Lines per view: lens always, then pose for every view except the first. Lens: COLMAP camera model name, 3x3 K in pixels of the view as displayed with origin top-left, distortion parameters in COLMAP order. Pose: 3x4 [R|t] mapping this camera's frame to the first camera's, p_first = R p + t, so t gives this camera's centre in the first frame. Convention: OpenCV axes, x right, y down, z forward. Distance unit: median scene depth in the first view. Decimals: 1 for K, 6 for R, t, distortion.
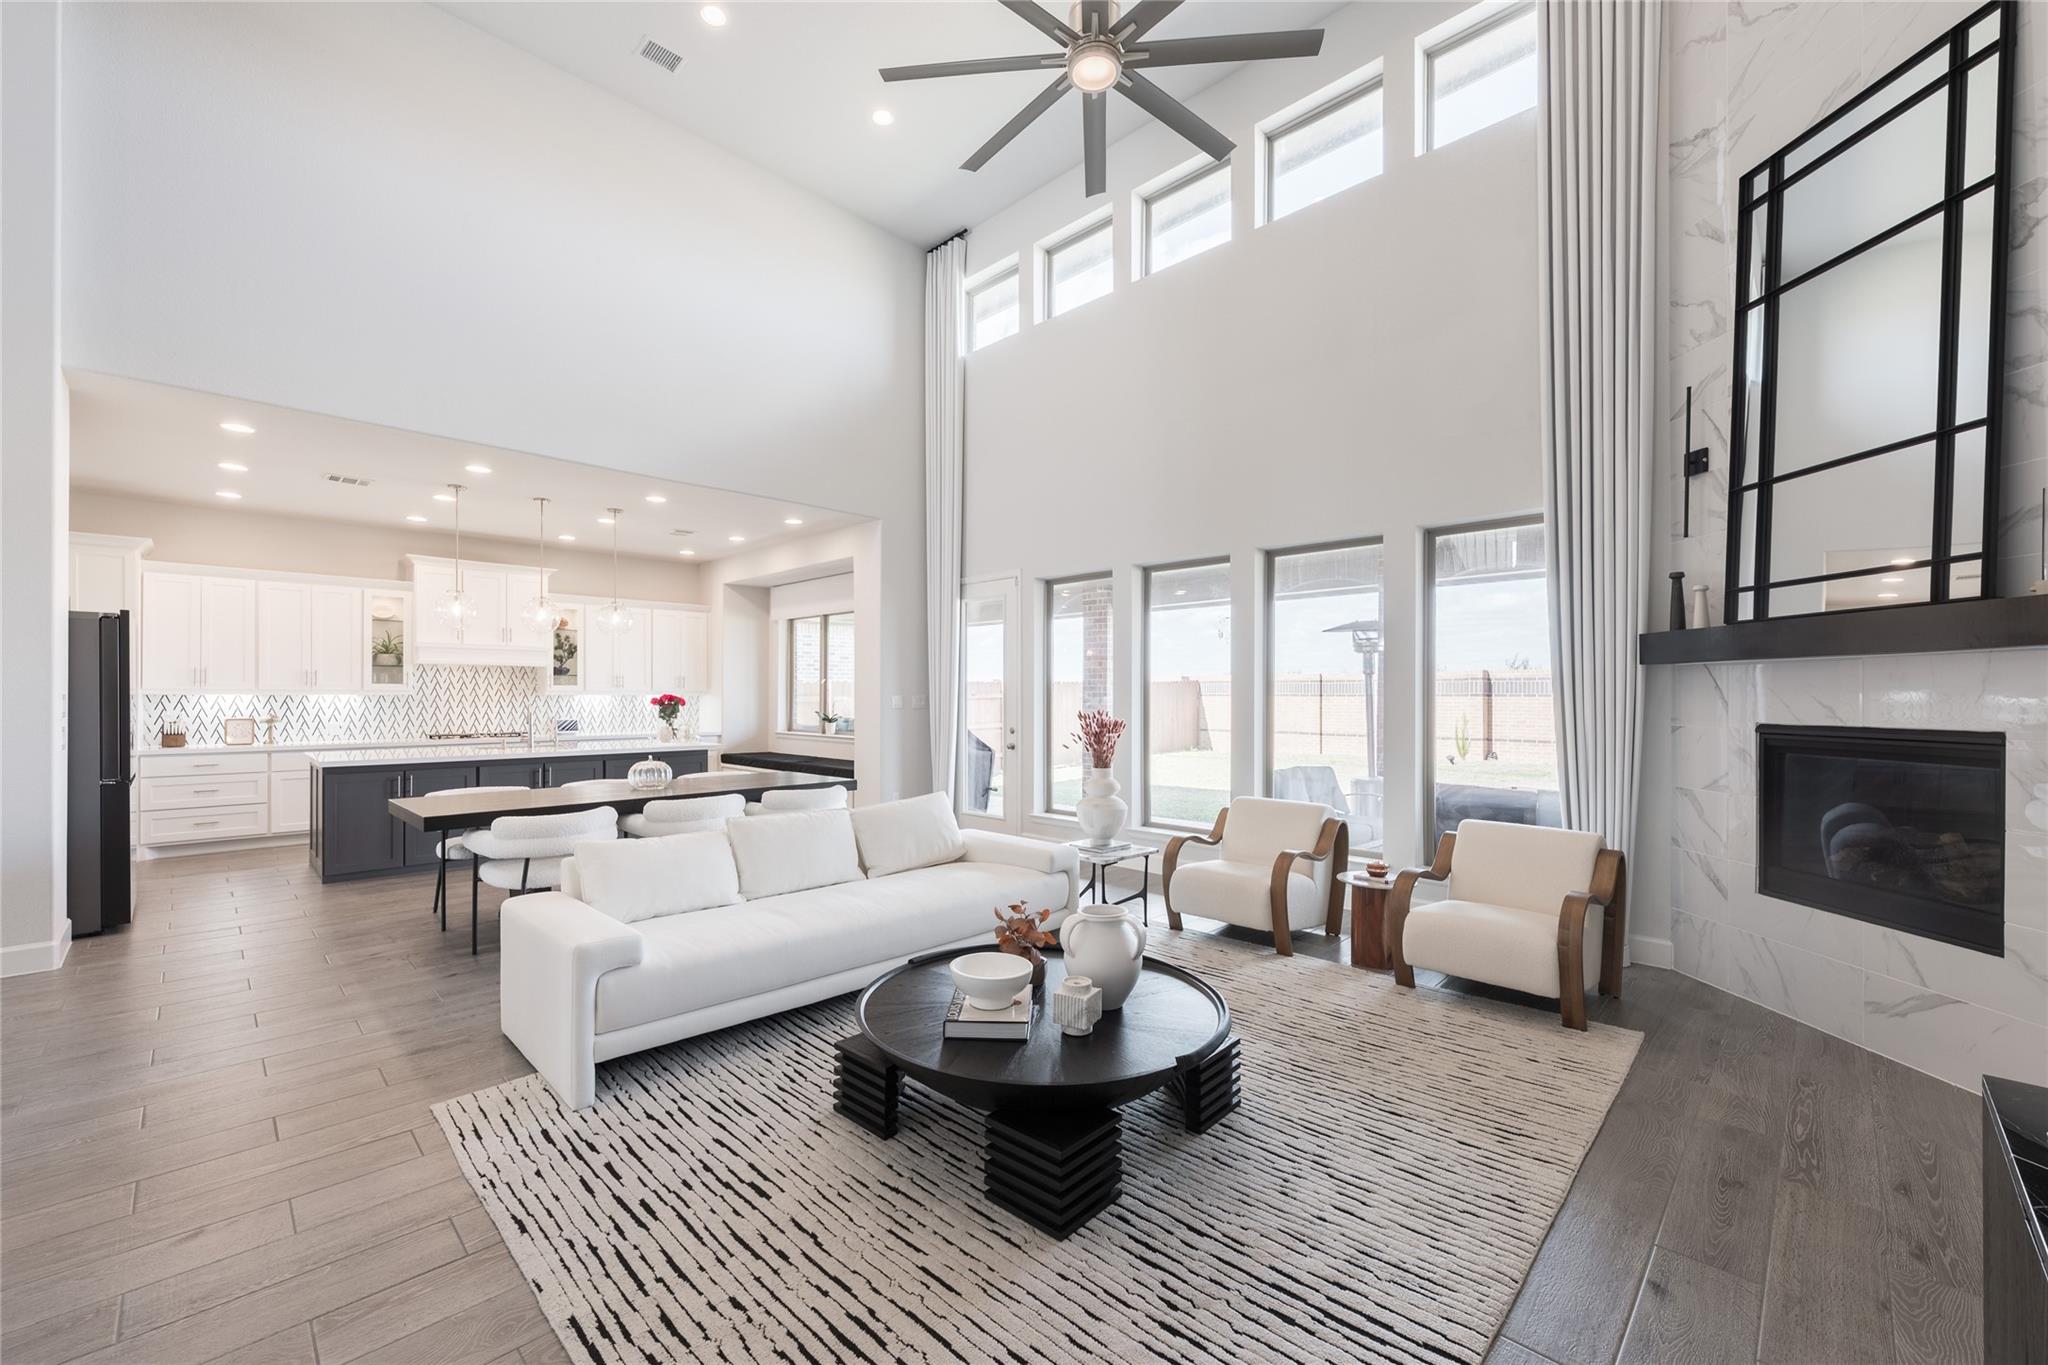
lens RADIAL K [[809.0, 0, 966.7], [0, 809.0, 689.6], [0, 0, 1]] dist [-0.009720, 0.000106]
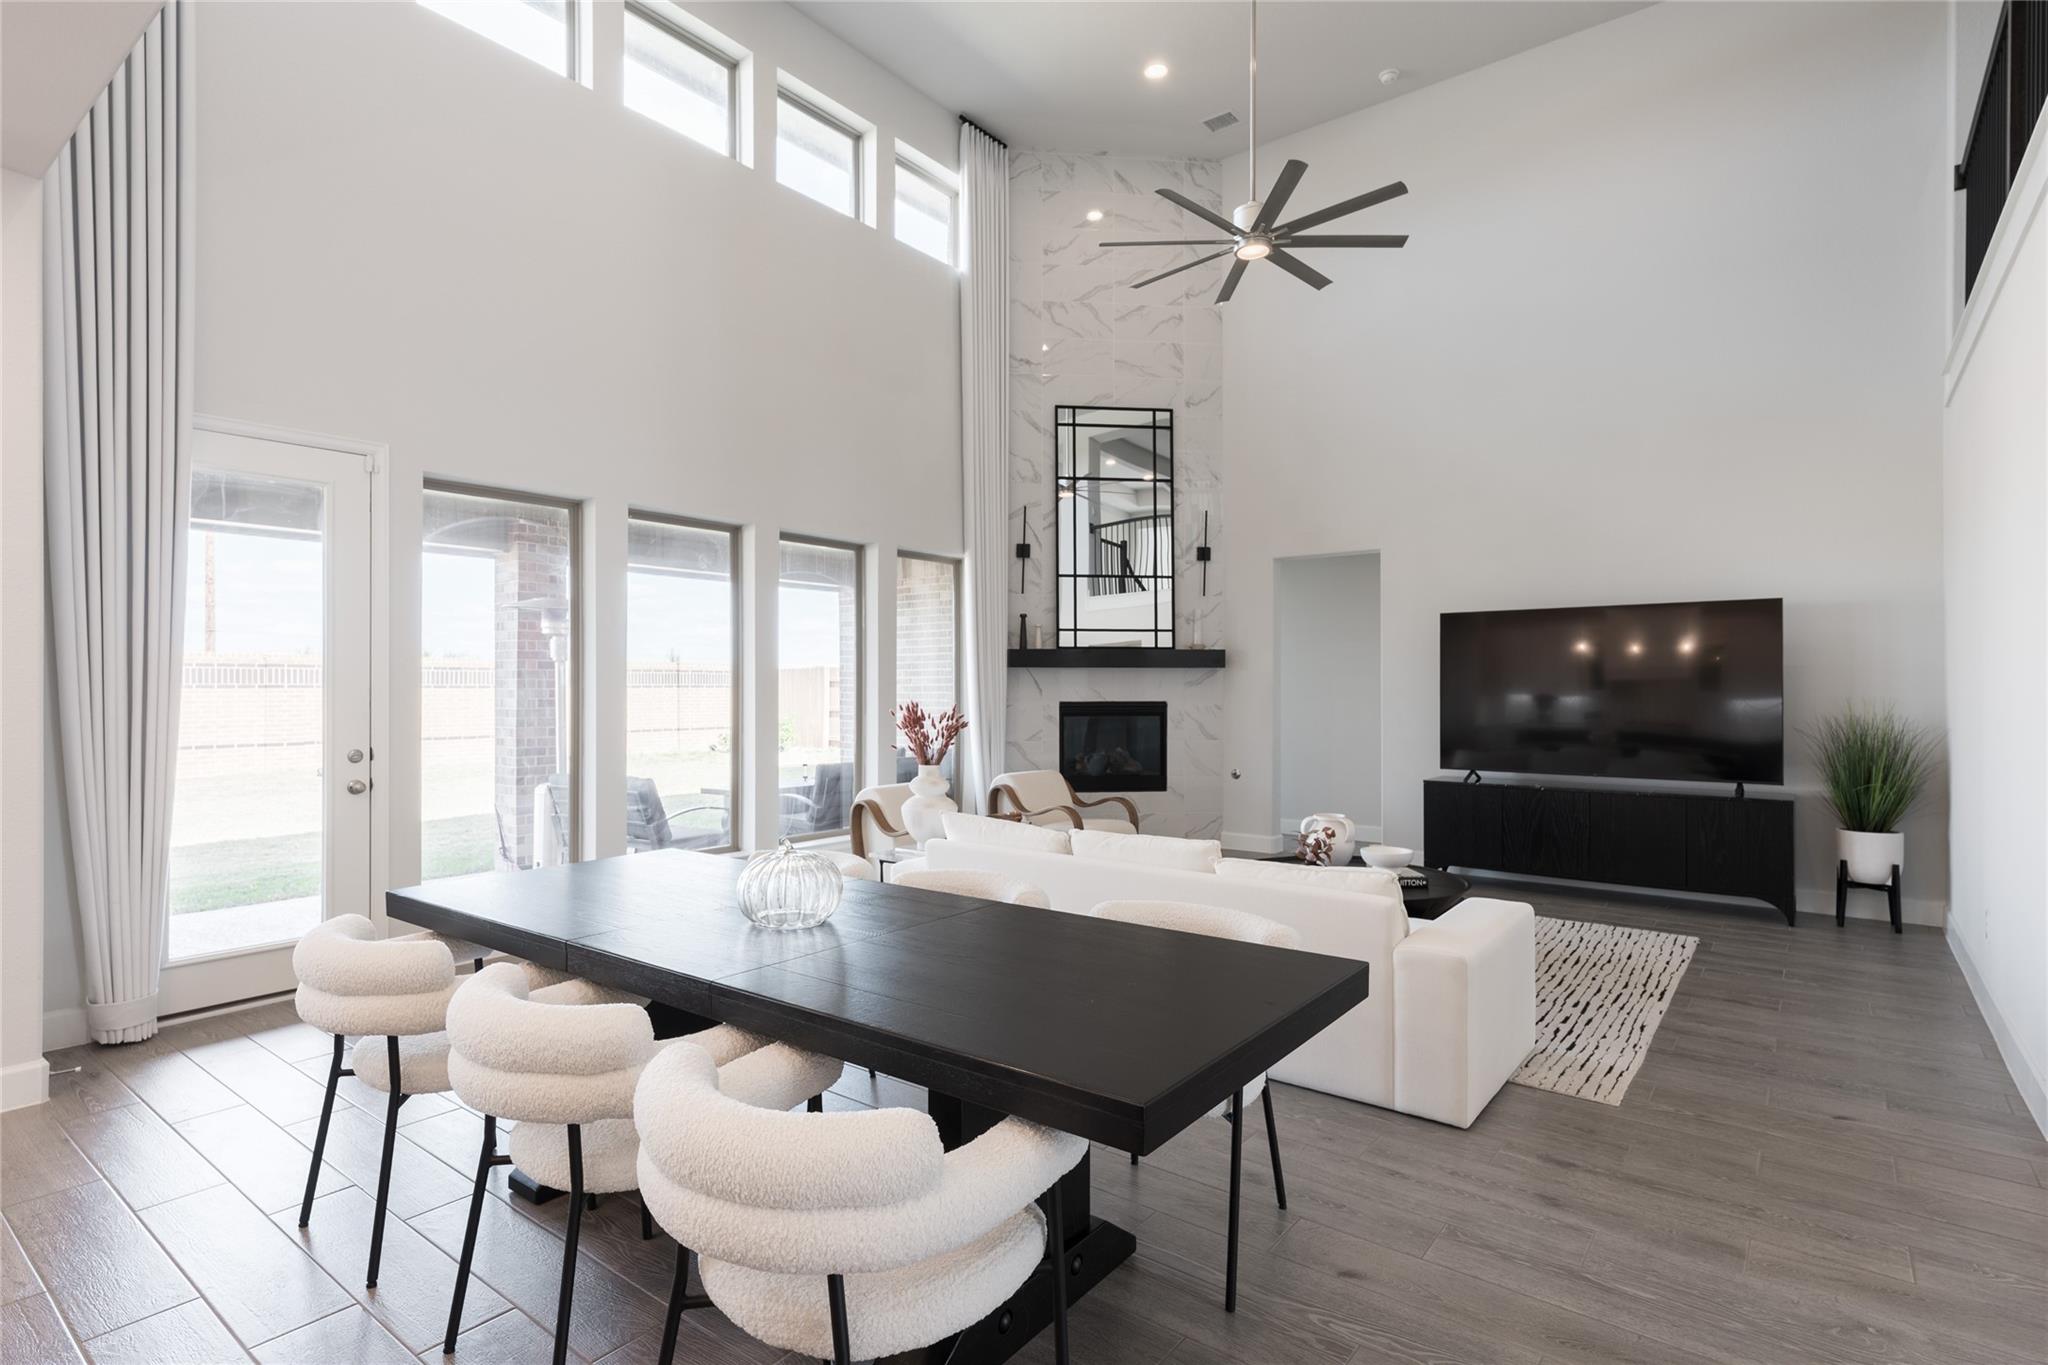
lens RADIAL K [[1004.4, 0, 1030.3], [0, 1004.4, 684.7], [0, 0, 1]] dist [0.001408, 0.000011]
pose [[-0.141573, -0.000418, 0.989928, -1.423121], [-0.008482, 0.999964, -0.000791, 0.005171], [-0.989891, -0.008509, -0.141572, 1.507477]]
